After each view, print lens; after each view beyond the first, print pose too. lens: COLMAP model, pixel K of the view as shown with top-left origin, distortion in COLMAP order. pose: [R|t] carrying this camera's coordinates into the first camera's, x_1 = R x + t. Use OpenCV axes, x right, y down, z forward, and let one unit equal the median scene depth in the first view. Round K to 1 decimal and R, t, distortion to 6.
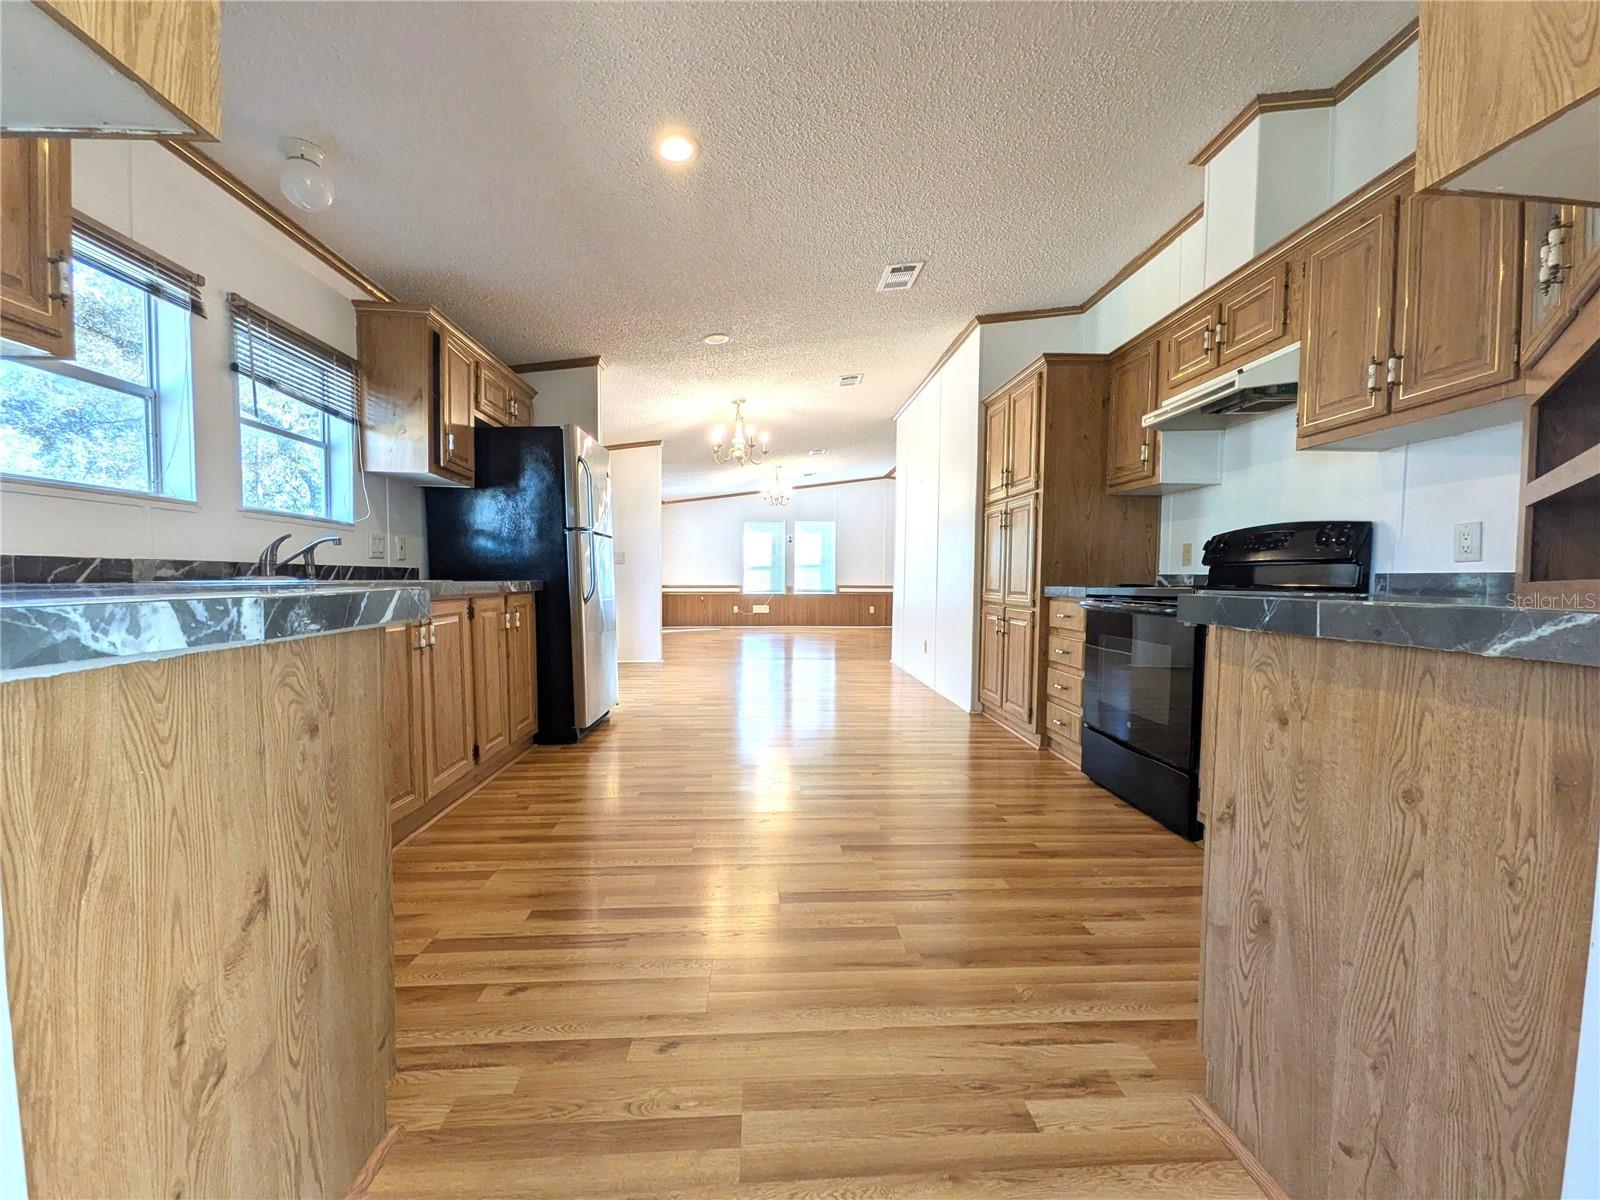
lens RADIAL K [[638.4, 0, 794.8], [0, 638.4, 603.0], [0, 0, 1]] dist [0.001467, 0.000139]
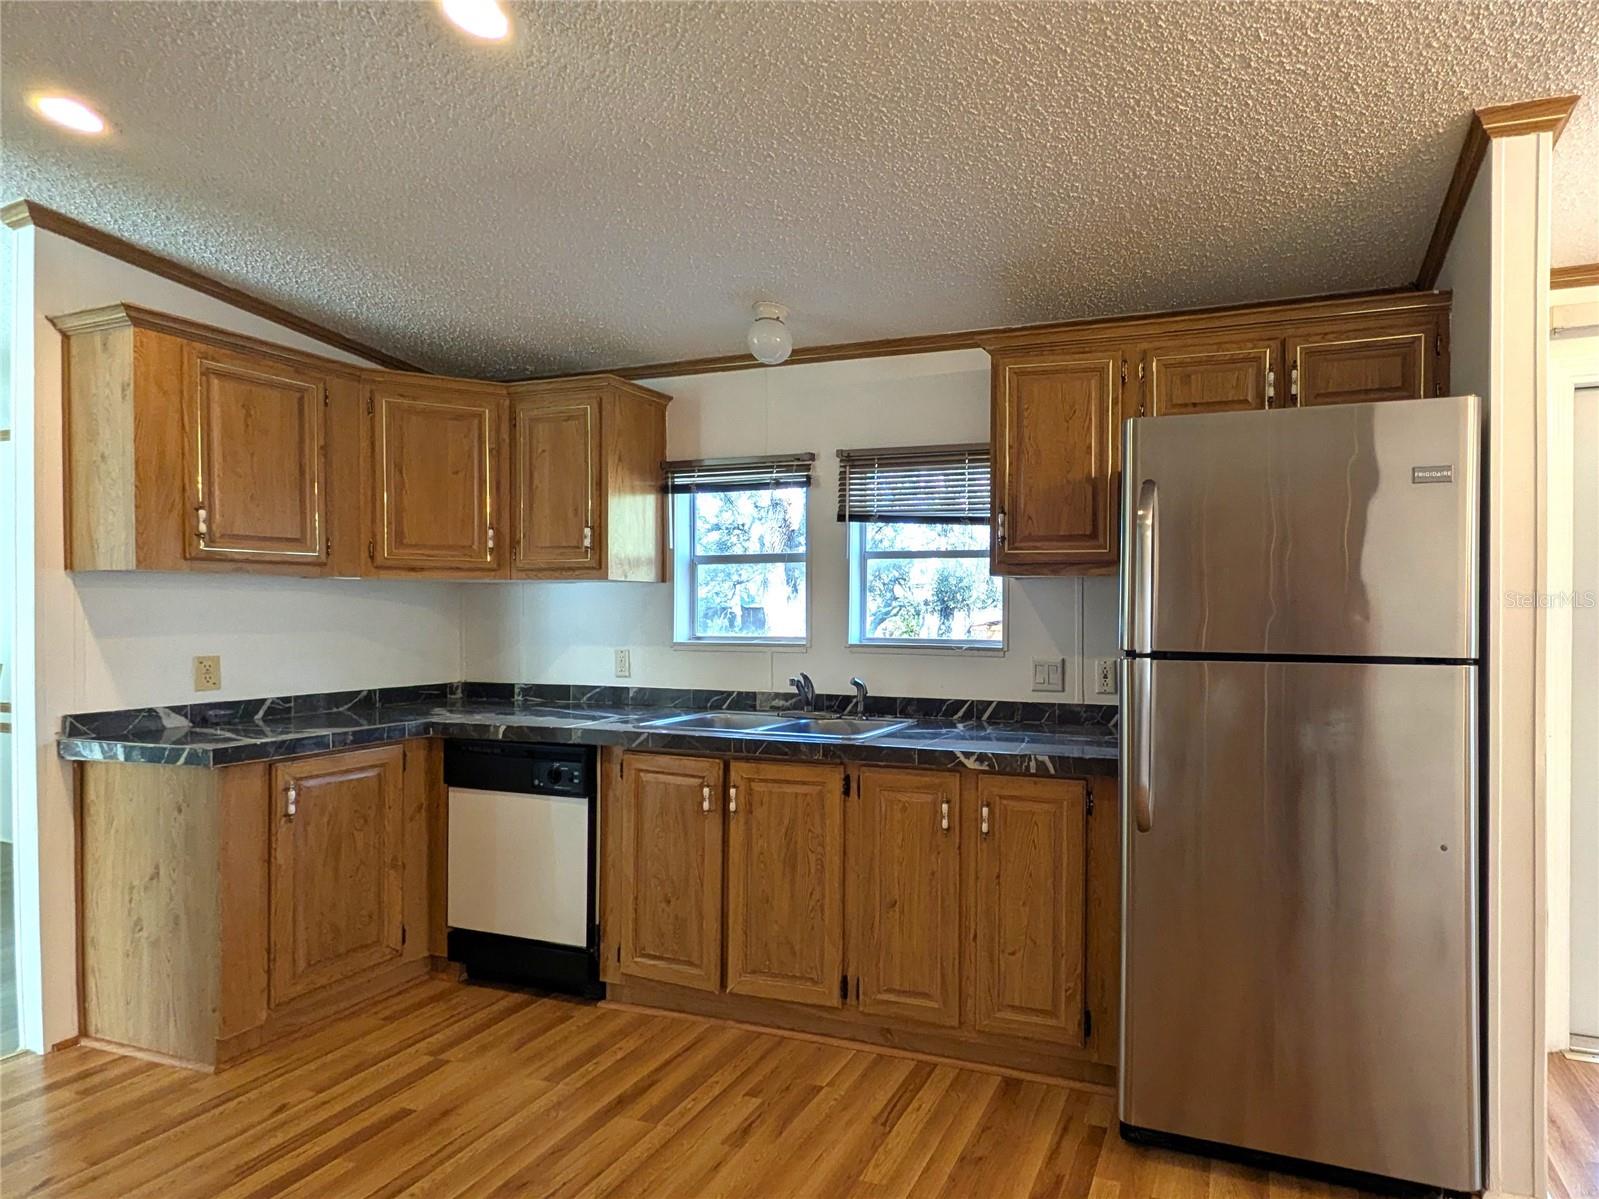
lens RADIAL K [[697.4, 0, 799.3], [0, 697.4, 630.3], [0, 0, 1]] dist [0.001442, 0.000155]
pose [[-0.334843, -0.010501, -0.942215, 0.656763], [-0.041689, 0.999124, 0.003680, -0.435624], [0.941351, 0.040513, -0.334987, 3.308538]]
